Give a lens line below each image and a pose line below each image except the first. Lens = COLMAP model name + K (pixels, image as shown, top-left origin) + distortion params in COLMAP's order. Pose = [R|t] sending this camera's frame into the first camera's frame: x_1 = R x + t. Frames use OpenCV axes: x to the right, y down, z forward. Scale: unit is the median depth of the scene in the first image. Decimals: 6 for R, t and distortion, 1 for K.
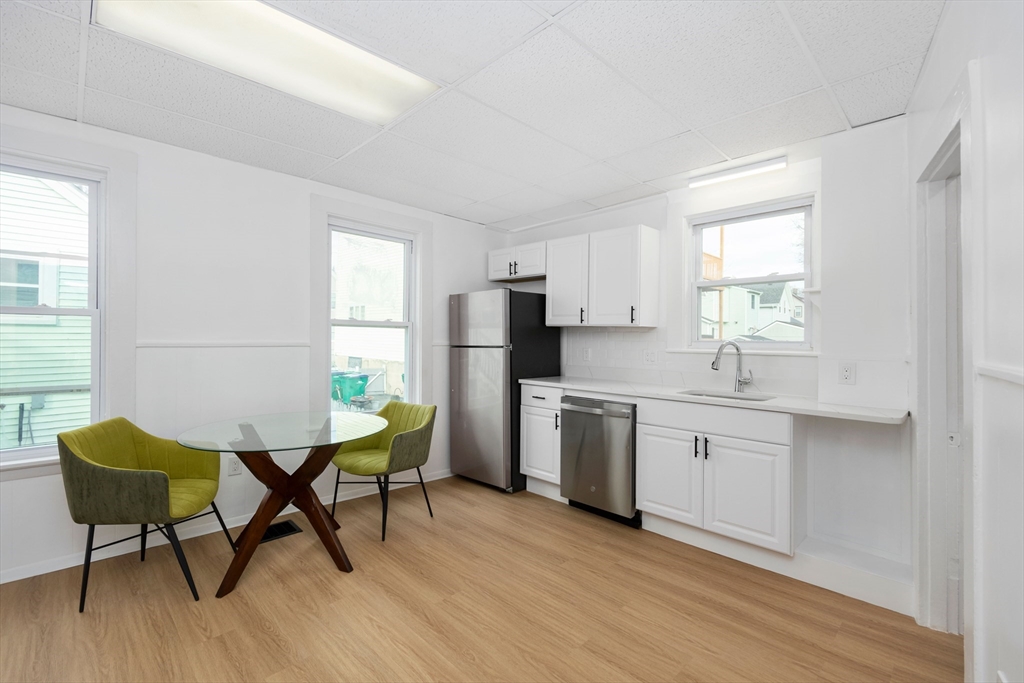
lens RADIAL K [[453.0, 0, 510.6], [0, 453.0, 338.9], [0, 0, 1]] dist [0.001777, 0.000006]
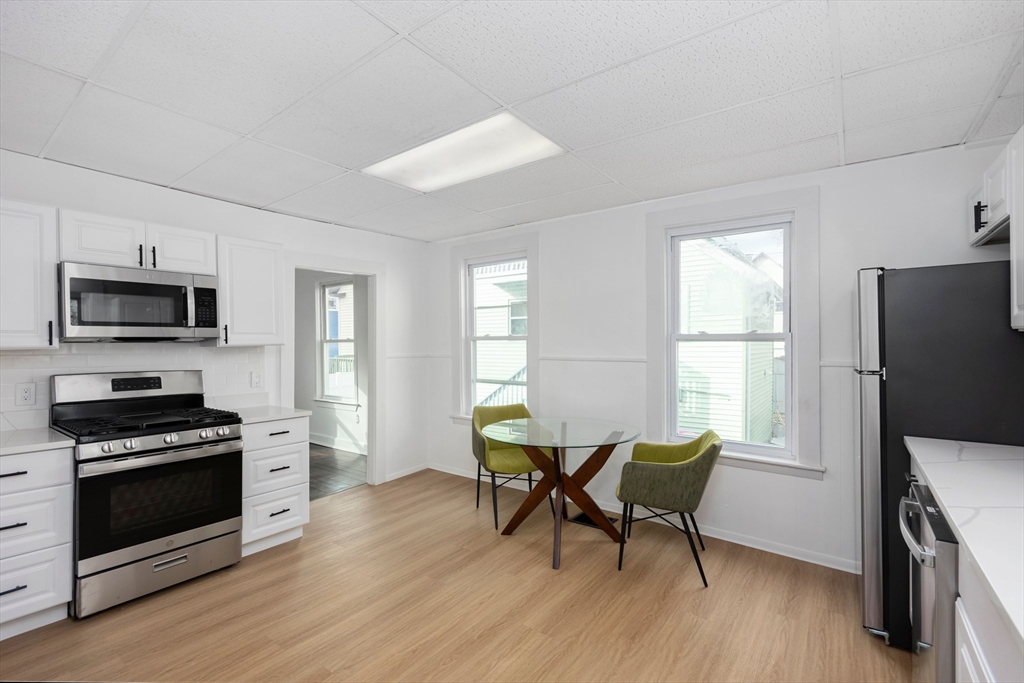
lens RADIAL K [[454.6, 0, 508.4], [0, 454.6, 344.6], [0, 0, 1]] dist [-0.000746, -0.000128]
pose [[0.151015, -0.009690, -0.988484, 0.611397], [0.003015, 0.999952, -0.009342, -0.016744], [0.988527, -0.001569, 0.151037, 0.609830]]
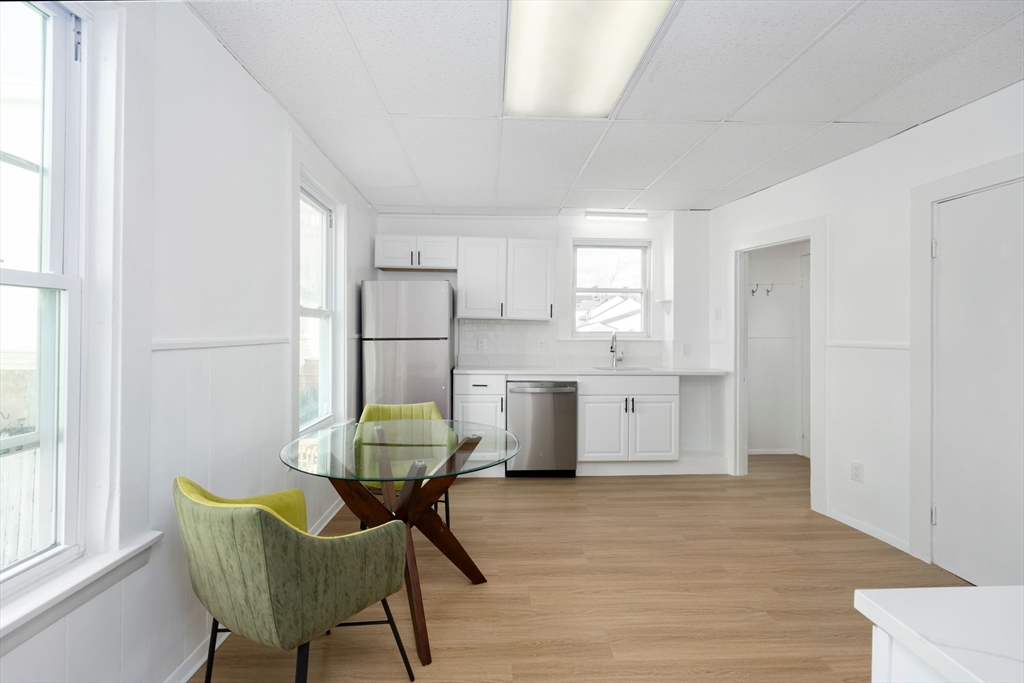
lens RADIAL K [[454.4, 0, 511.1], [0, 454.4, 332.3], [0, 0, 1]] dist [-0.001265, -0.000020]
pose [[0.670549, -0.006973, 0.741833, -0.854730], [-0.000087, 0.999955, 0.009477, -0.008282], [-0.741865, -0.006419, 0.670518, 0.281566]]
